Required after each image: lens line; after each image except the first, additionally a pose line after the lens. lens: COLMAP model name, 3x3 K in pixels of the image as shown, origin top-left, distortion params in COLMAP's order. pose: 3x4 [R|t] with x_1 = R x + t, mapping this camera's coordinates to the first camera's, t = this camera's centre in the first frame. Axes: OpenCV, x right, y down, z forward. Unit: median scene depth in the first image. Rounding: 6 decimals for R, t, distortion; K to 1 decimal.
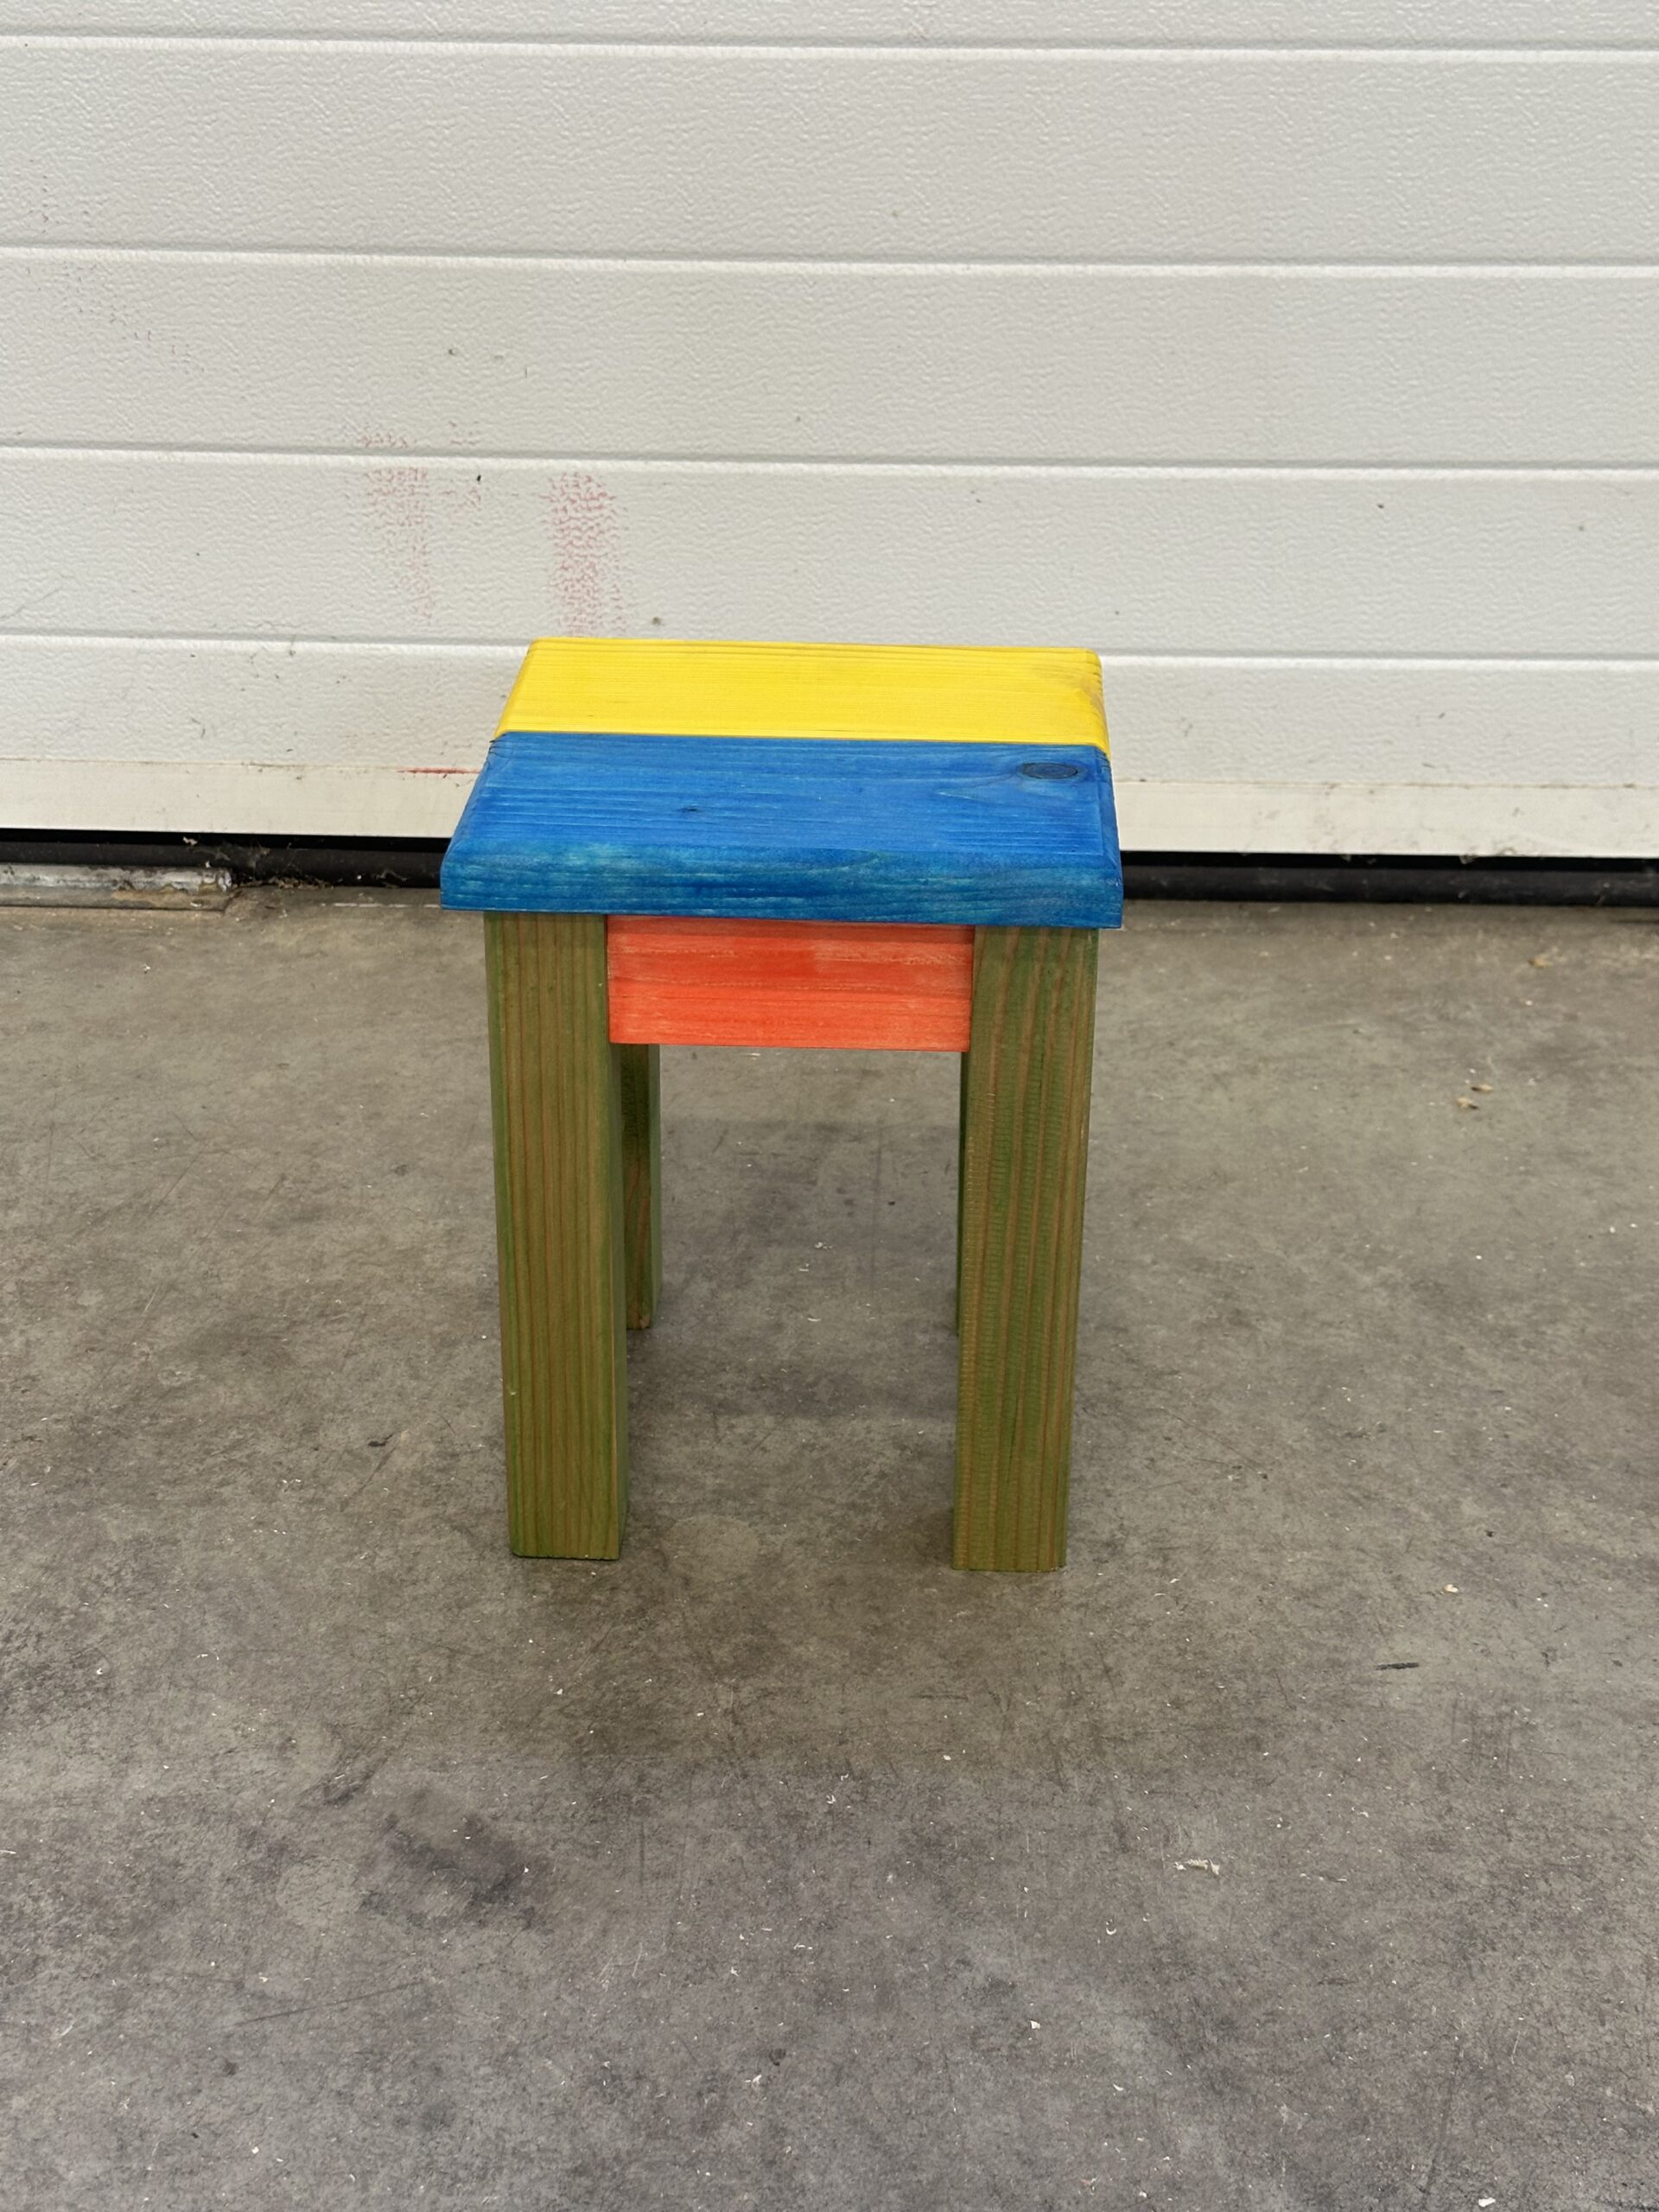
lens RADIAL K [[3095.7, 0, 811.8], [0, 3095.7, 1093.8], [0, 0, 1]] dist [0.115682, 0.000000]
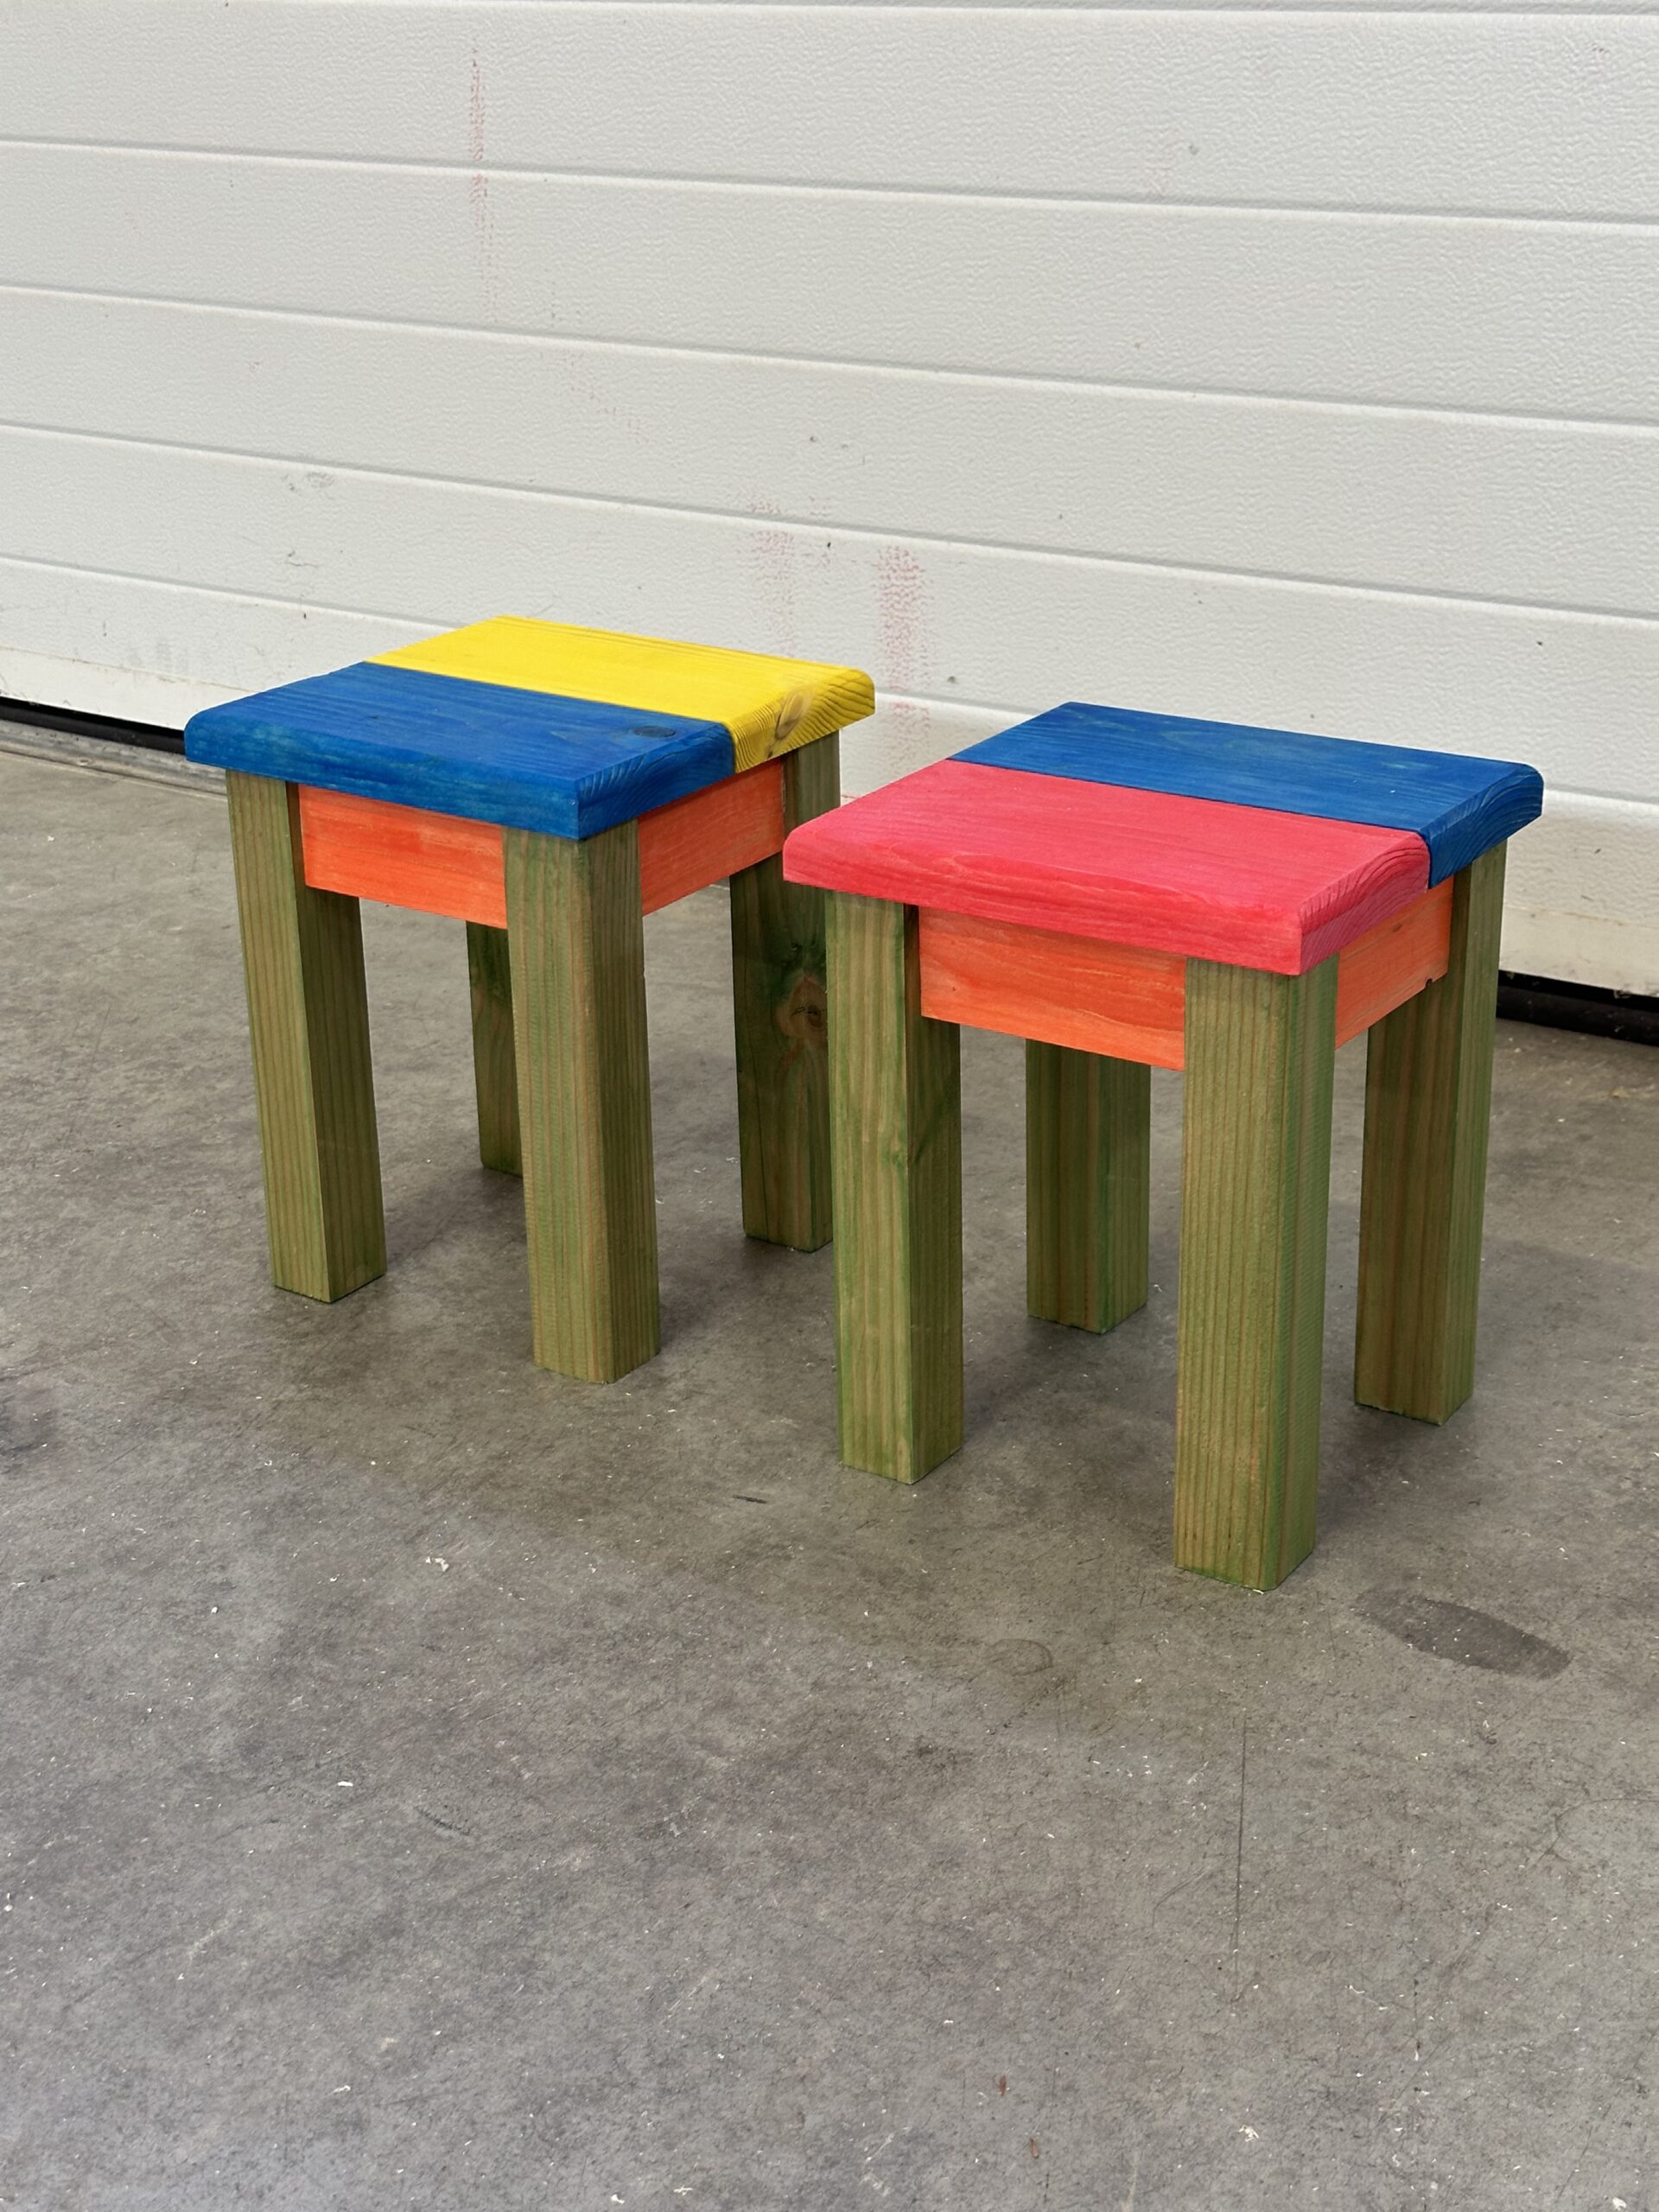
lens RADIAL K [[3095.7, 0, 812.6], [0, 3095.7, 1104.6], [0, 0, 1]] dist [0.115682, 0.000000]
pose [[0.854273, 0.178096, -0.488363, 0.638768], [-0.209726, 0.977706, -0.010315, 0.035330], [0.475639, 0.111234, 0.872579, -0.038348]]
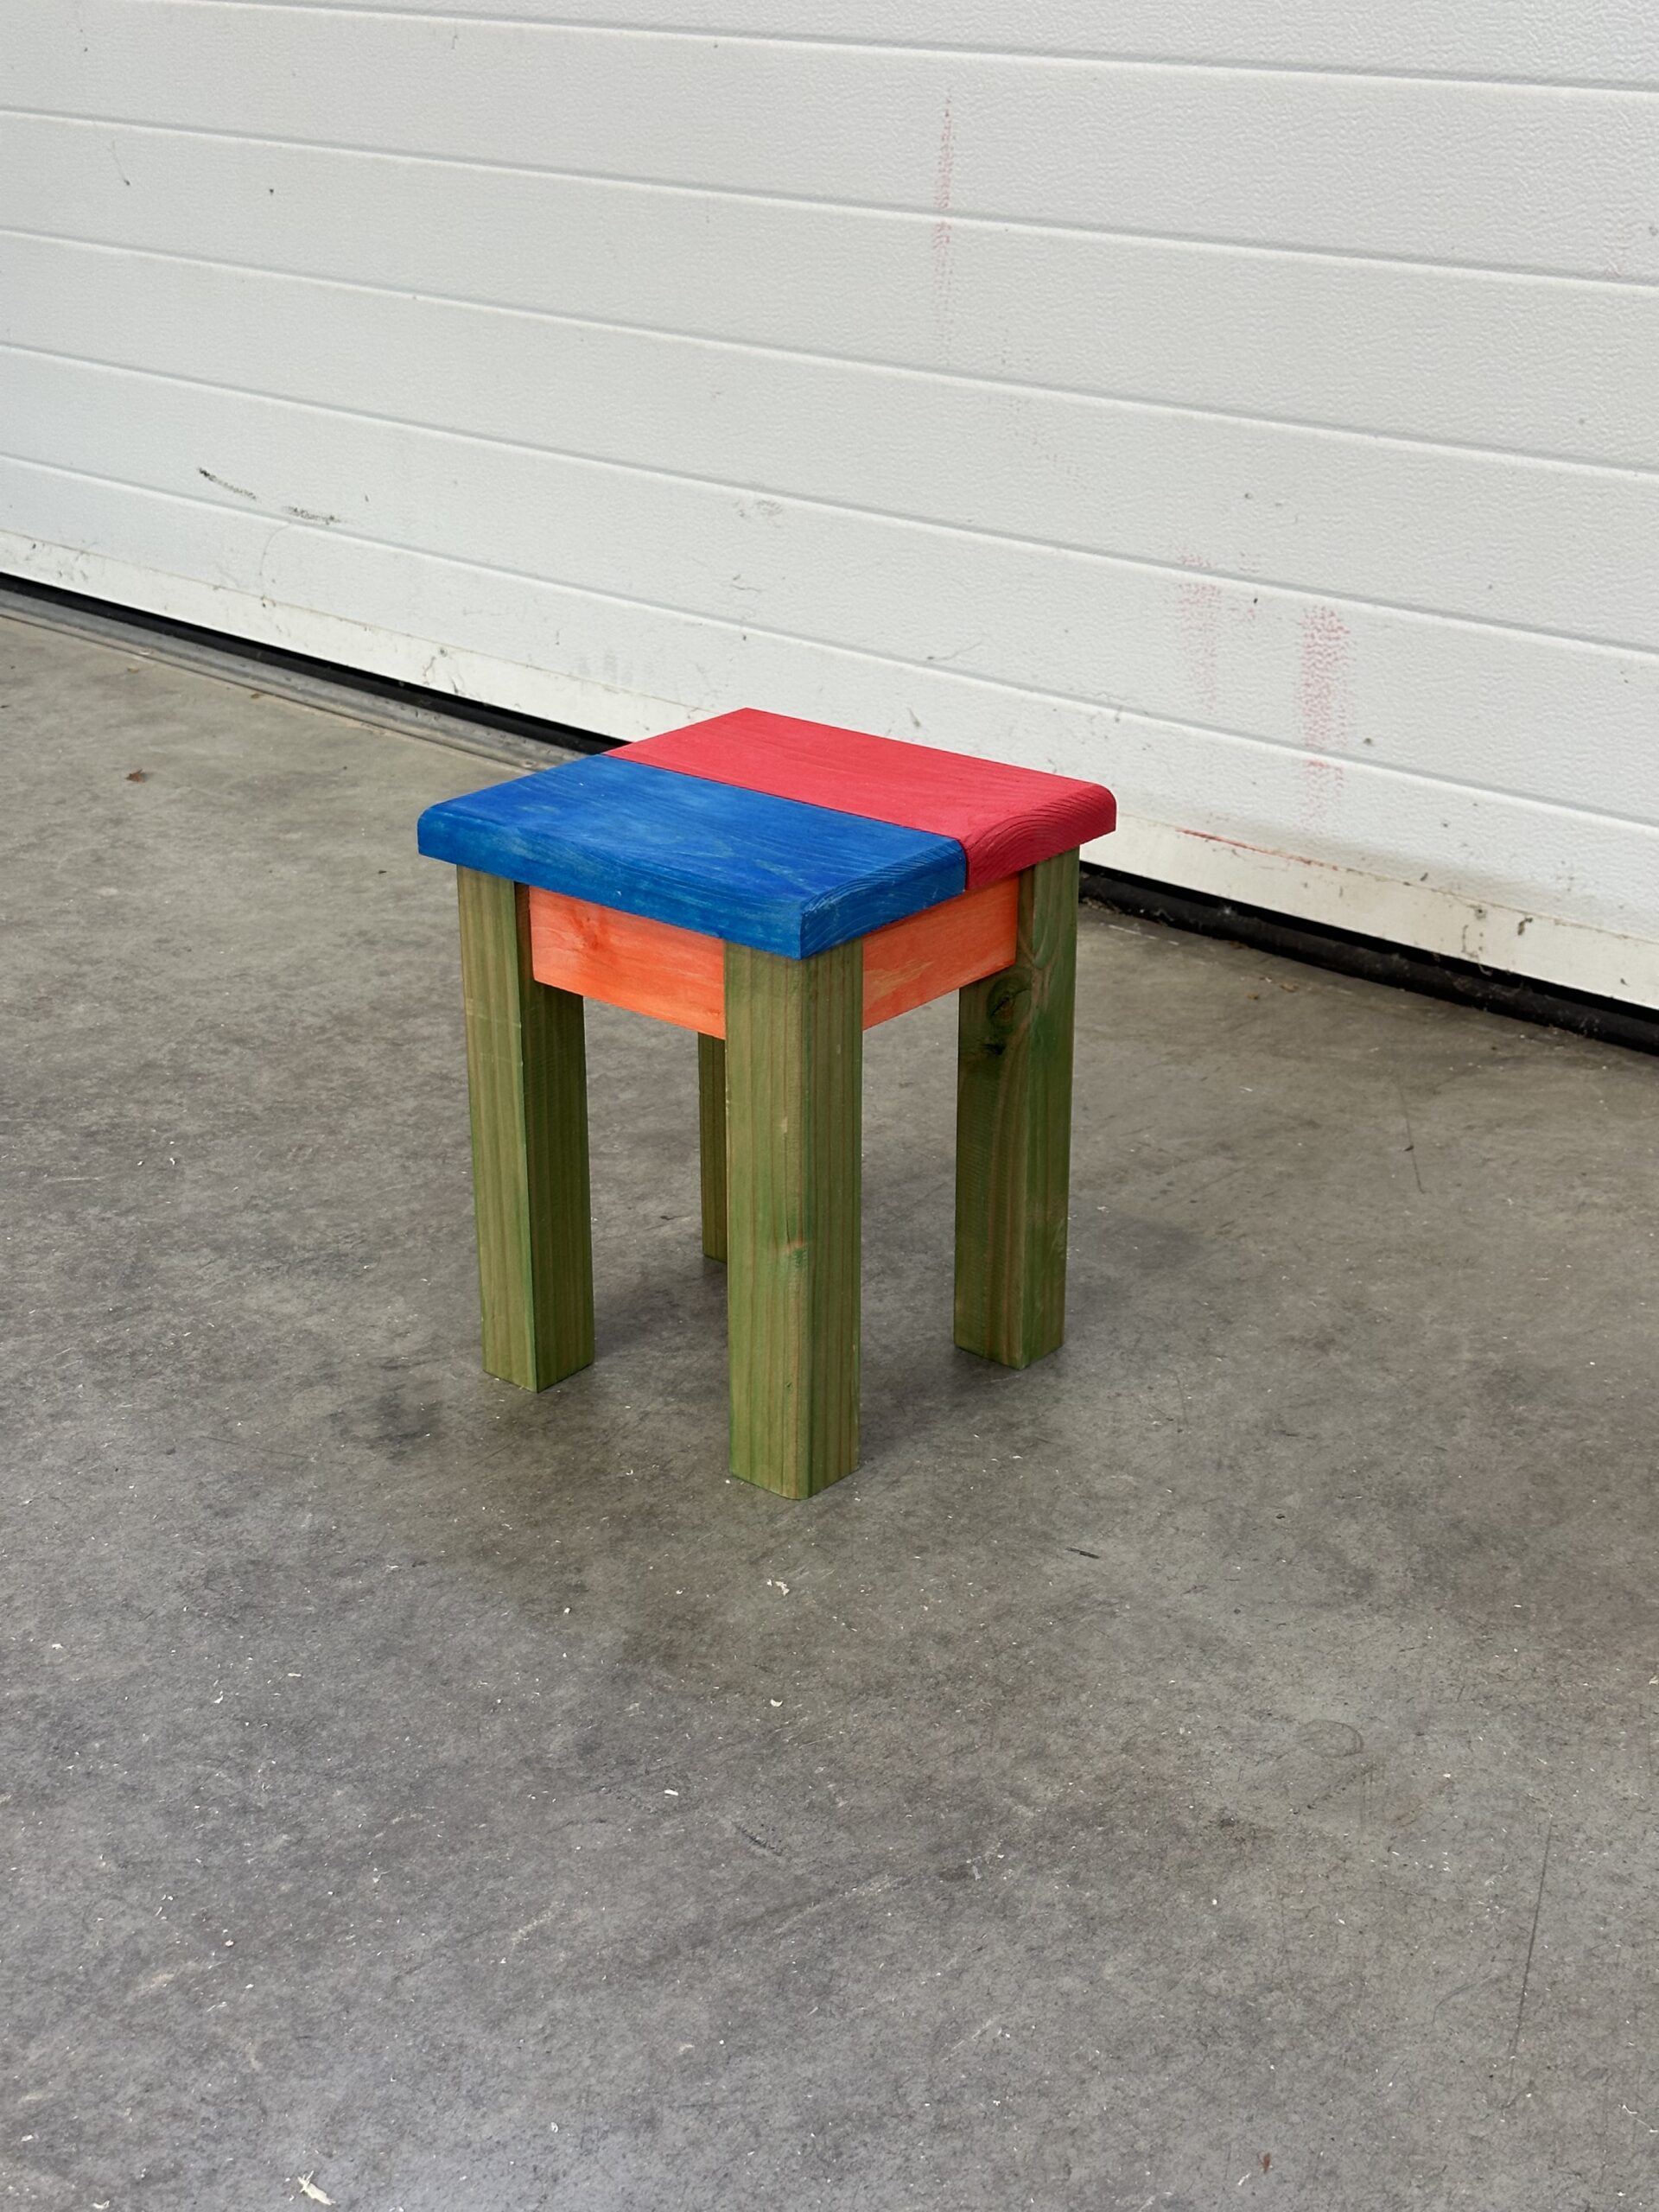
lens RADIAL K [[3095.7, 0, 829.4], [0, 3095.7, 1116.7], [0, 0, 1]] dist [0.115682, 0.000000]
pose [[0.766521, 0.244482, -0.593863, 0.667538], [-0.281896, 0.958946, 0.030927, 0.006811], [0.577044, 0.143702, 0.803971, -0.058781]]
